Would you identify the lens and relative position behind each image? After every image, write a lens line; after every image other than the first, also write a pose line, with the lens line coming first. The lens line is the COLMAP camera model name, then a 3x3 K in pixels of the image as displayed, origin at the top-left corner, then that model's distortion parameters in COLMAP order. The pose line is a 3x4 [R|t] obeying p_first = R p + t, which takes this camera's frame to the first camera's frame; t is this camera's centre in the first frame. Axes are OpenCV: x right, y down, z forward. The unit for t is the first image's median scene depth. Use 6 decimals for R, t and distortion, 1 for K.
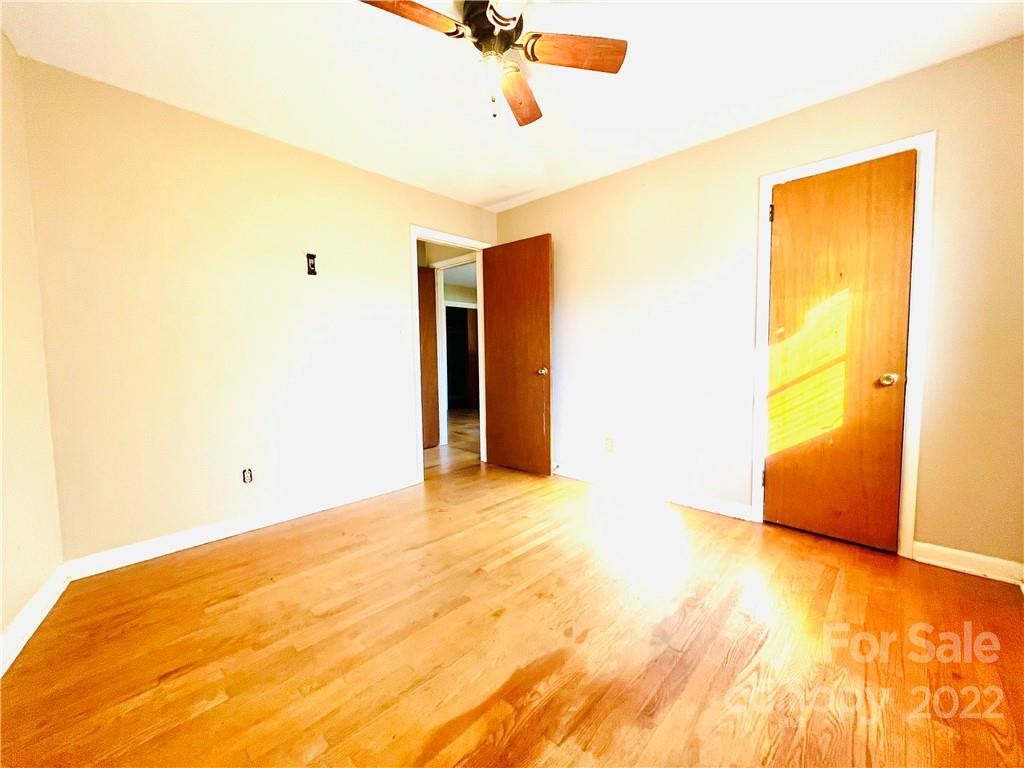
lens RADIAL K [[412.2, 0, 515.6], [0, 412.2, 383.4], [0, 0, 1]] dist [-0.004052, -0.000034]
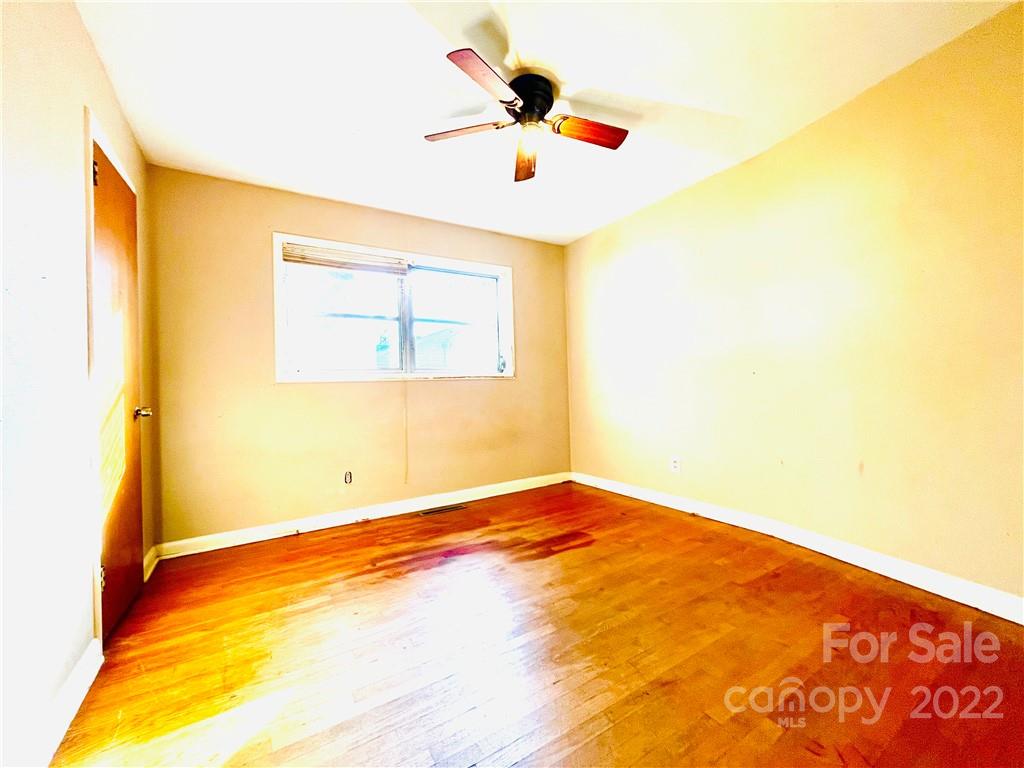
lens RADIAL K [[412.2, 0, 516.0], [0, 412.2, 379.1], [0, 0, 1]] dist [-0.004052, -0.000034]
pose [[-0.967427, 0.041149, 0.249785, -0.294620], [0.057702, 0.996571, 0.059308, -0.122387], [-0.246488, 0.071789, -0.966483, 2.302453]]
